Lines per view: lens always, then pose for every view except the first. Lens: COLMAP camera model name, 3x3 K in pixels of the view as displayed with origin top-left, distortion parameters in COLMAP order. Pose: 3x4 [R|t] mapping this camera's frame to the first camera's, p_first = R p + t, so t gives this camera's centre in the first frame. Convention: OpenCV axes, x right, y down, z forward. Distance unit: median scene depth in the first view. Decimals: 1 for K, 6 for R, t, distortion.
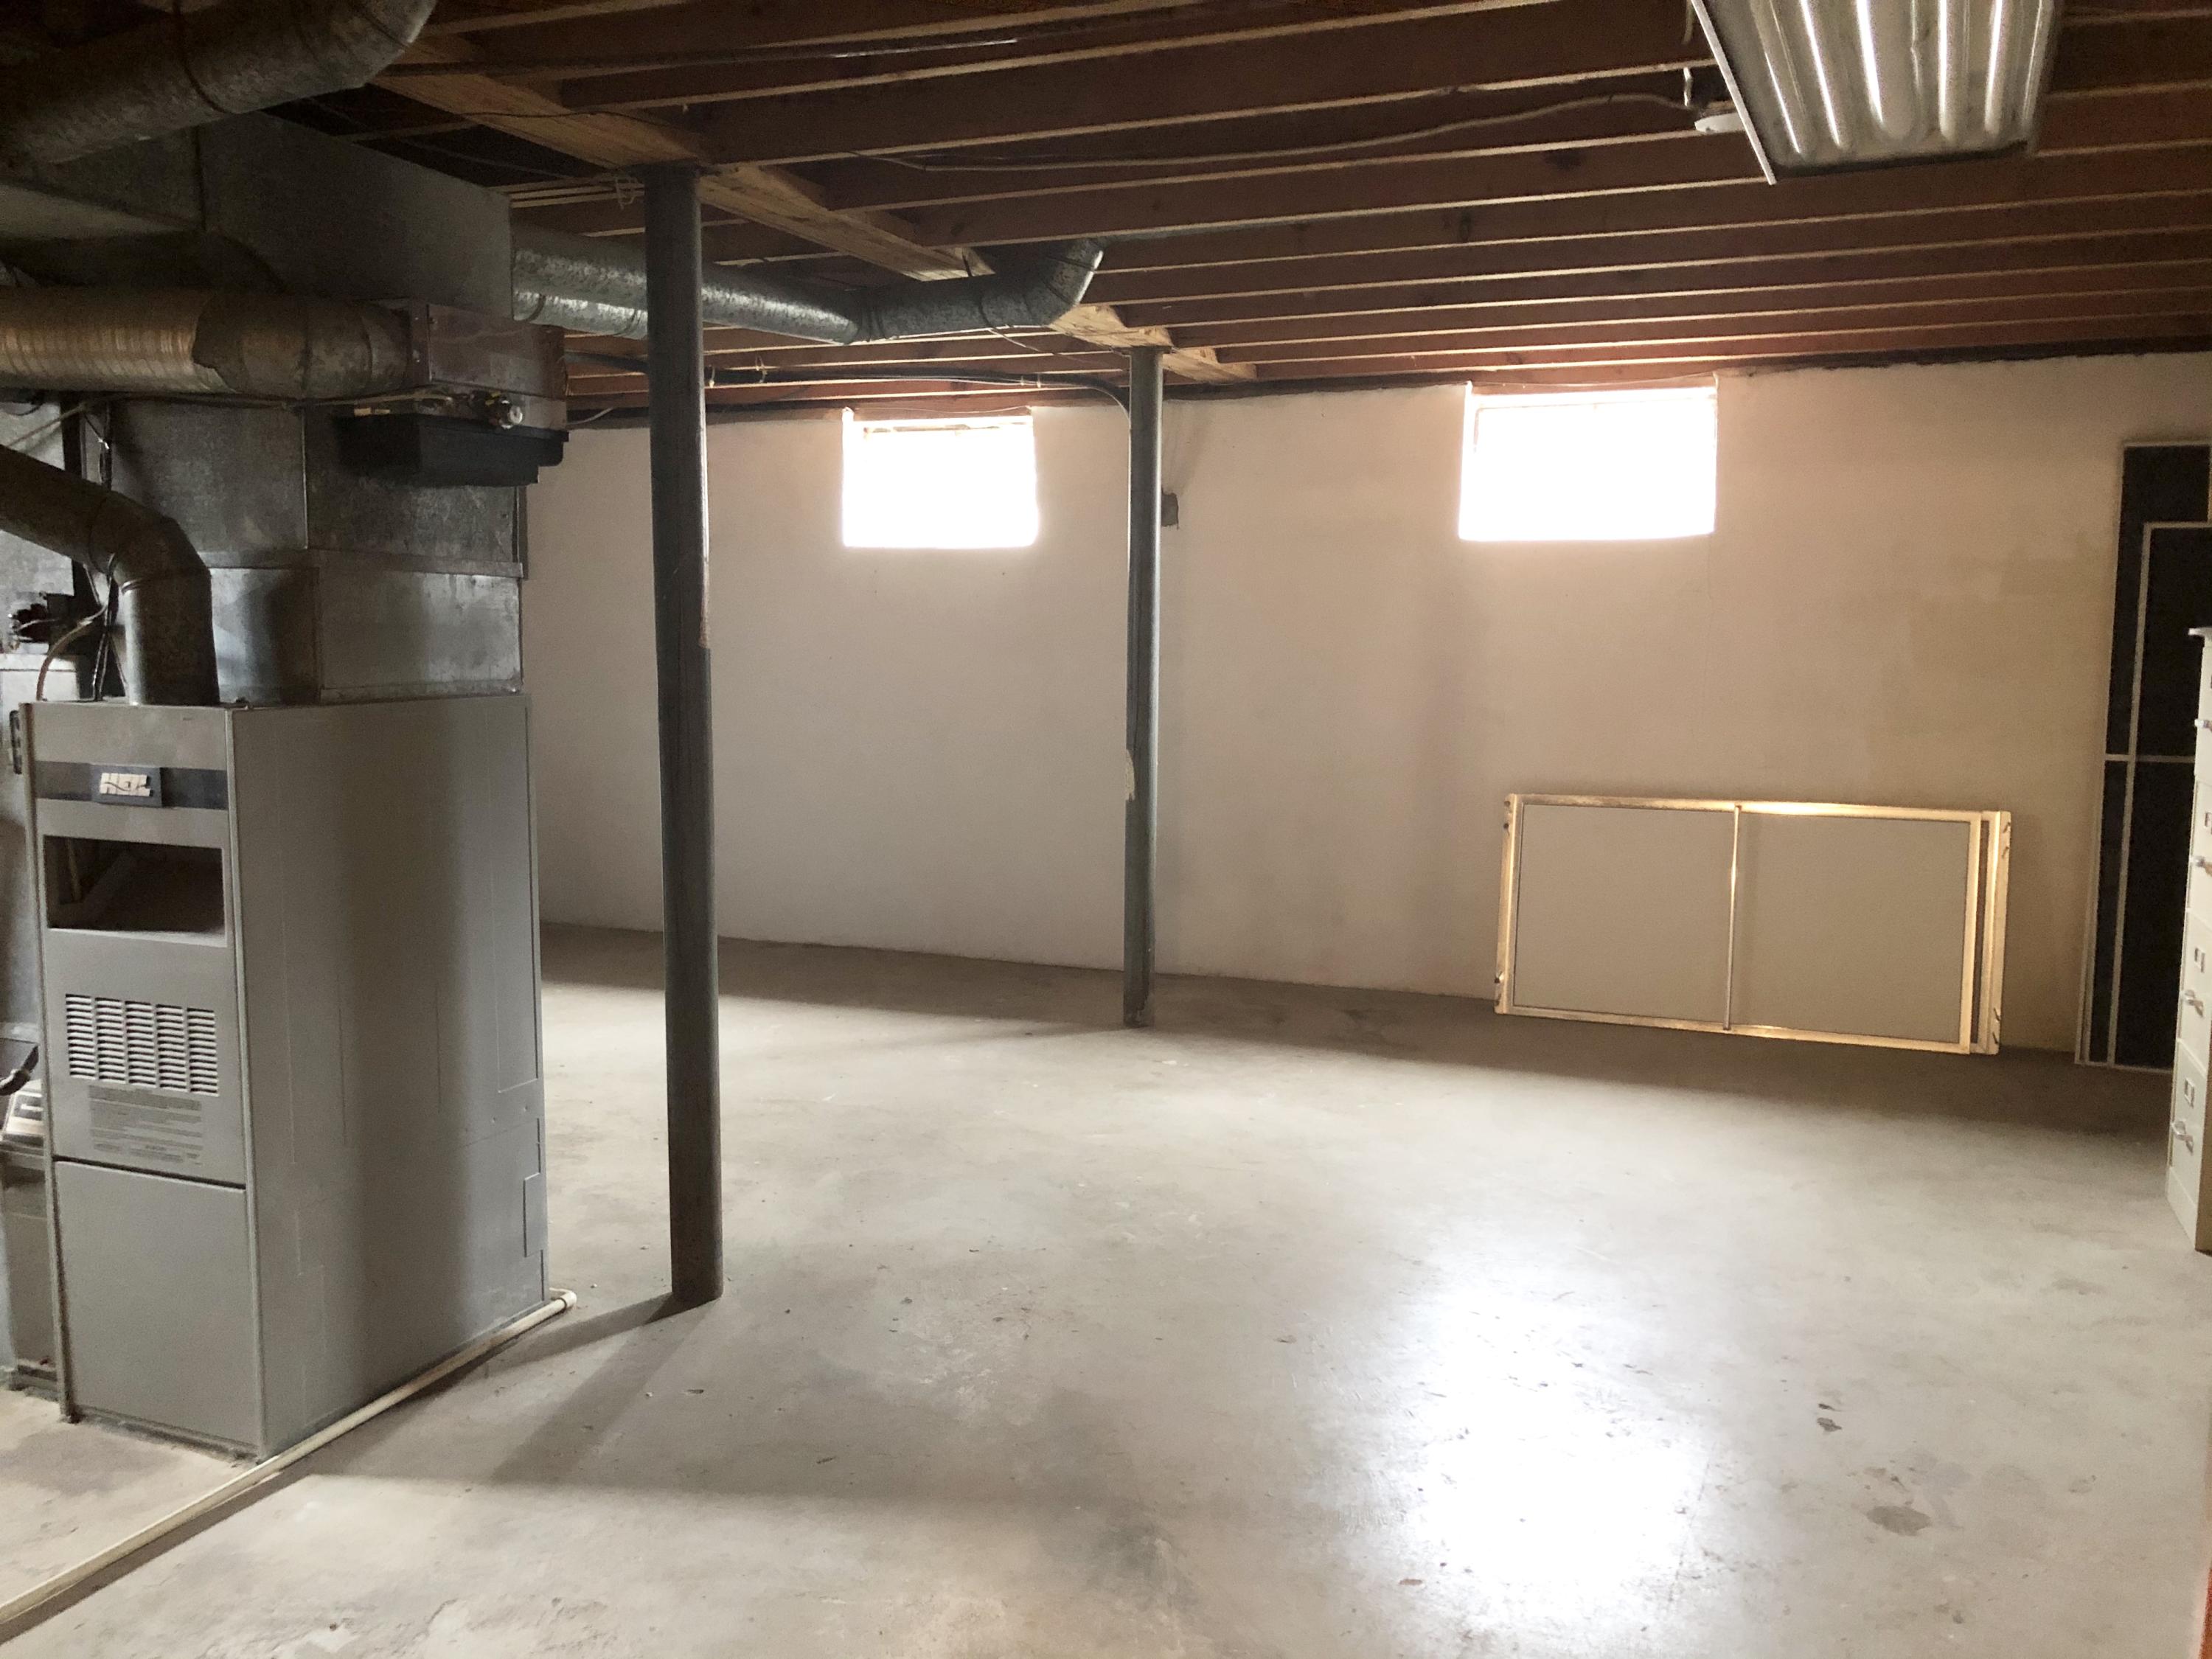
lens RADIAL K [[1818.5, 0, 1105.6], [0, 1818.5, 827.8], [0, 0, 1]] dist [0.032322, -0.038174]
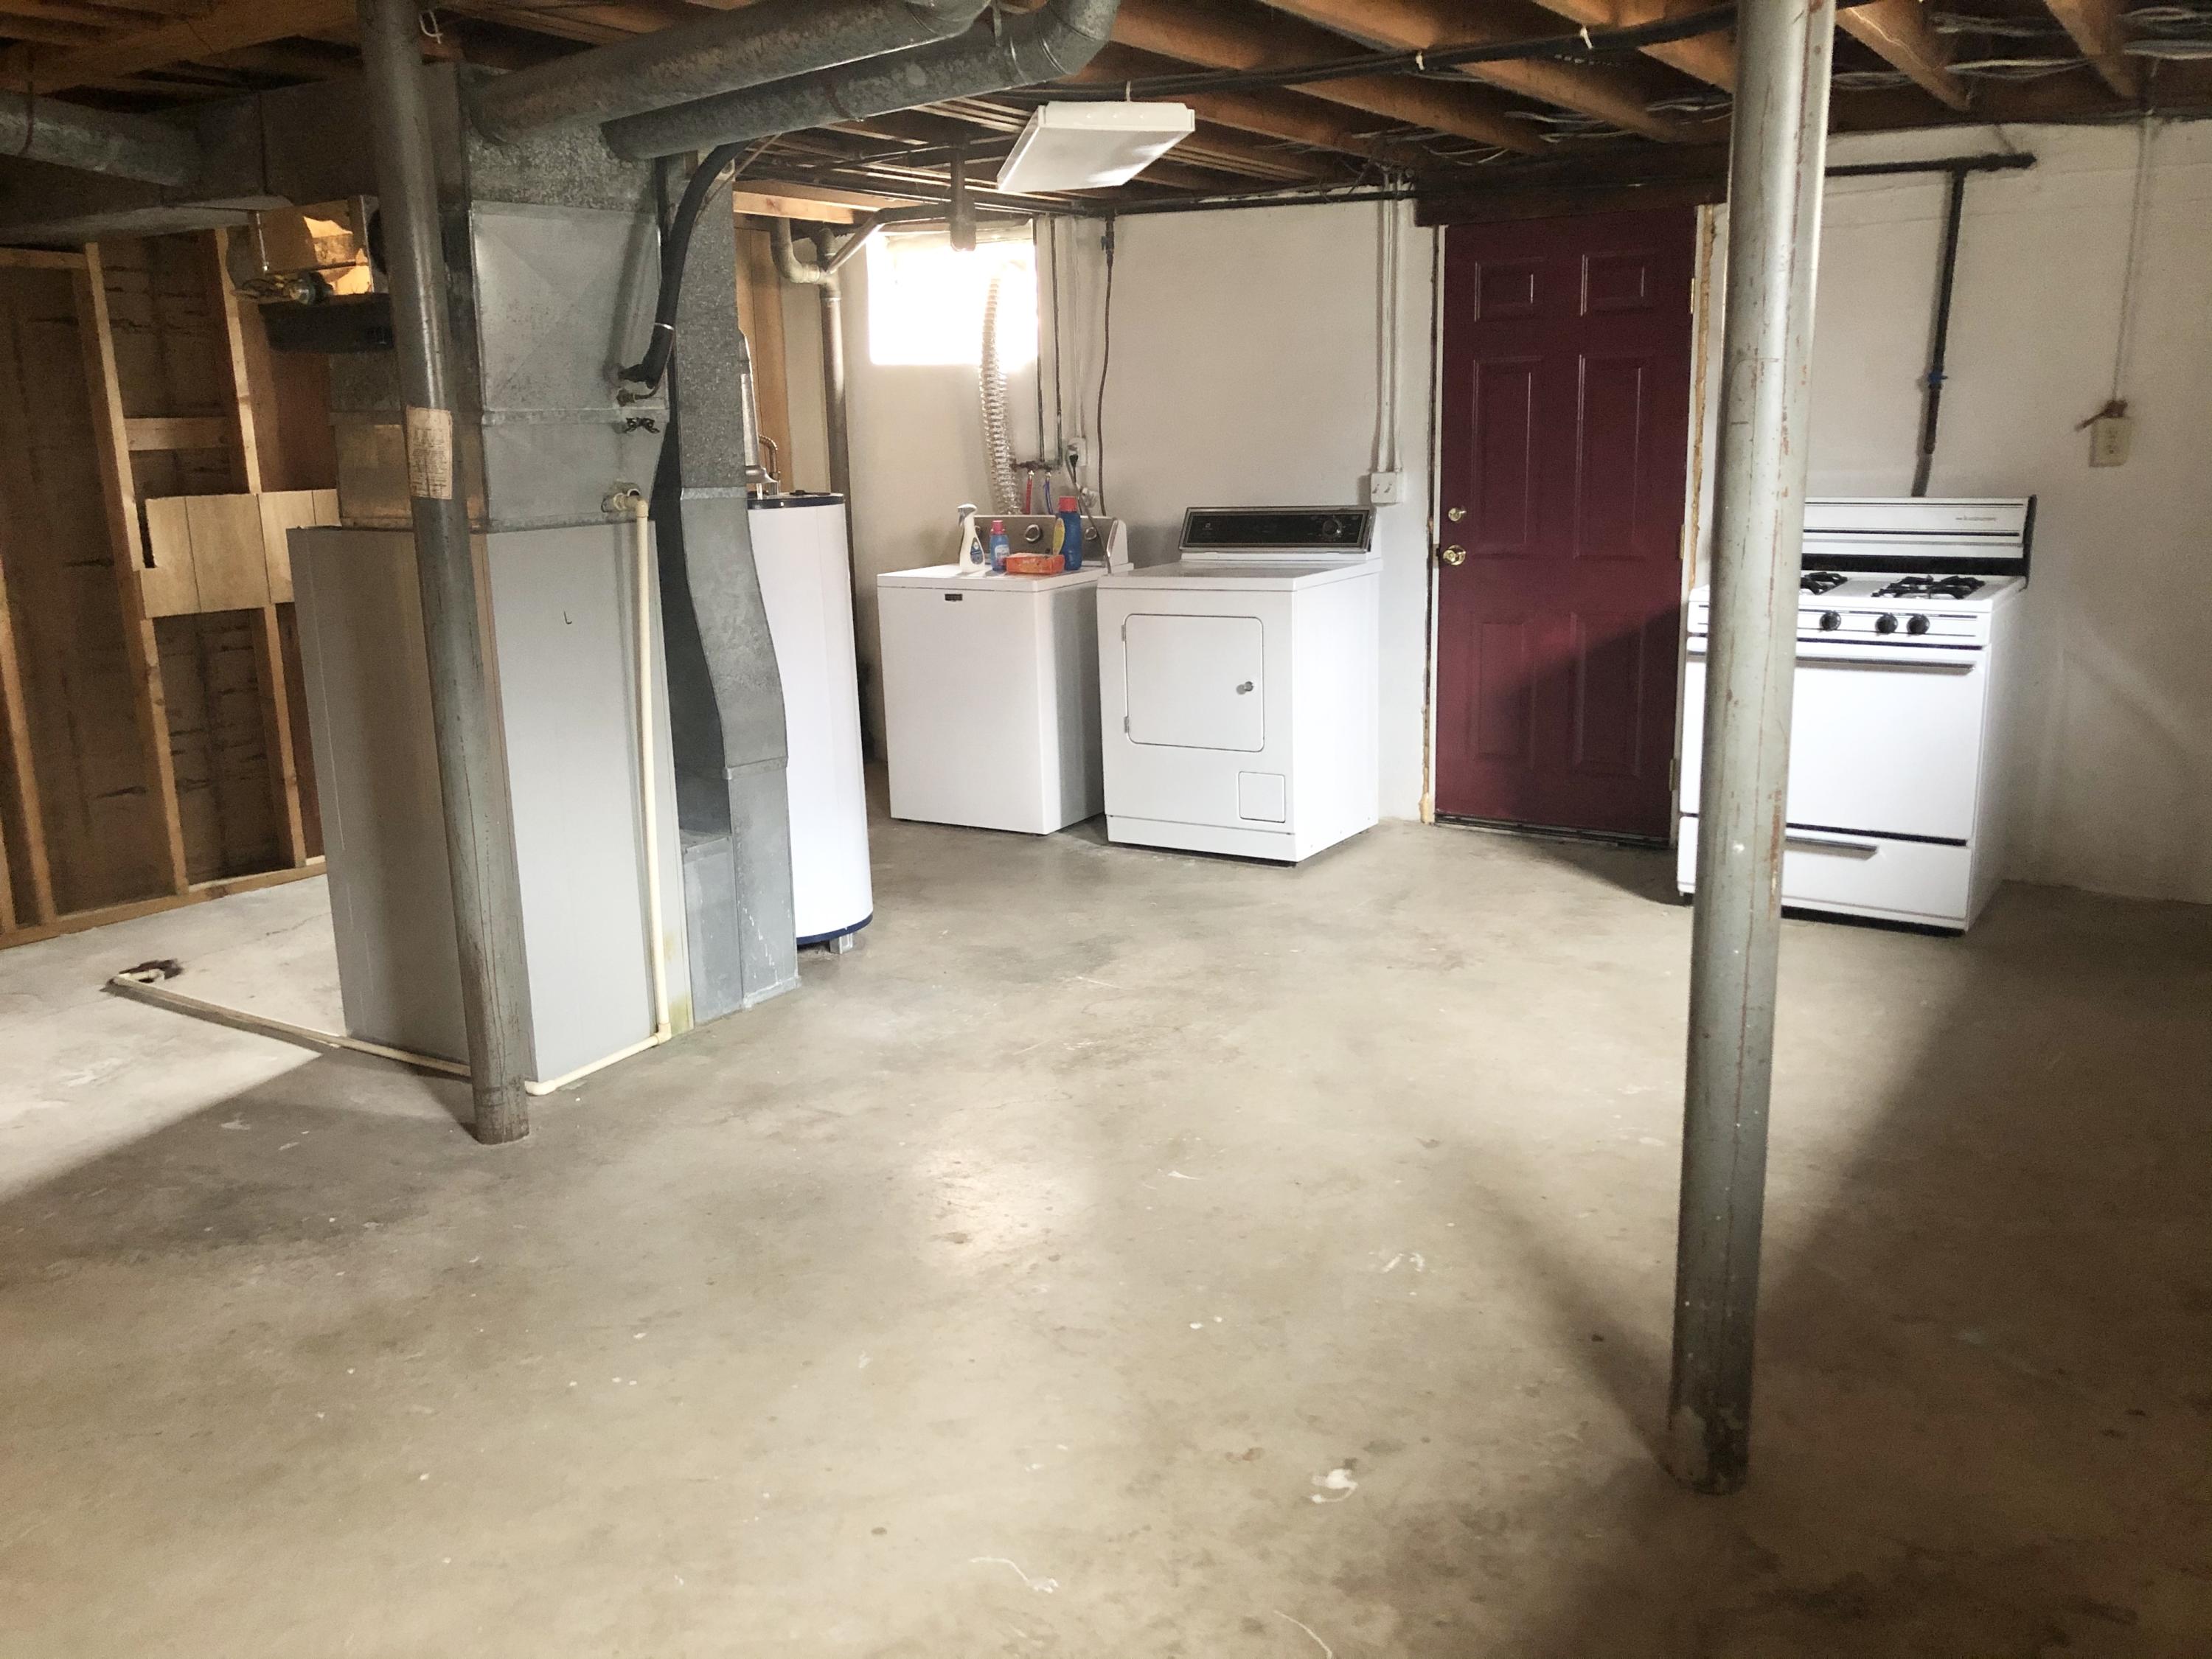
lens RADIAL K [[1818.5, 0, 1106.9], [0, 1818.5, 831.3], [0, 0, 1]] dist [0.032322, -0.038174]
pose [[-0.194609, 0.215939, -0.956817, 0.815543], [-0.090554, 0.967346, 0.236733, -0.226773], [0.976692, 0.132714, -0.168700, 1.847199]]
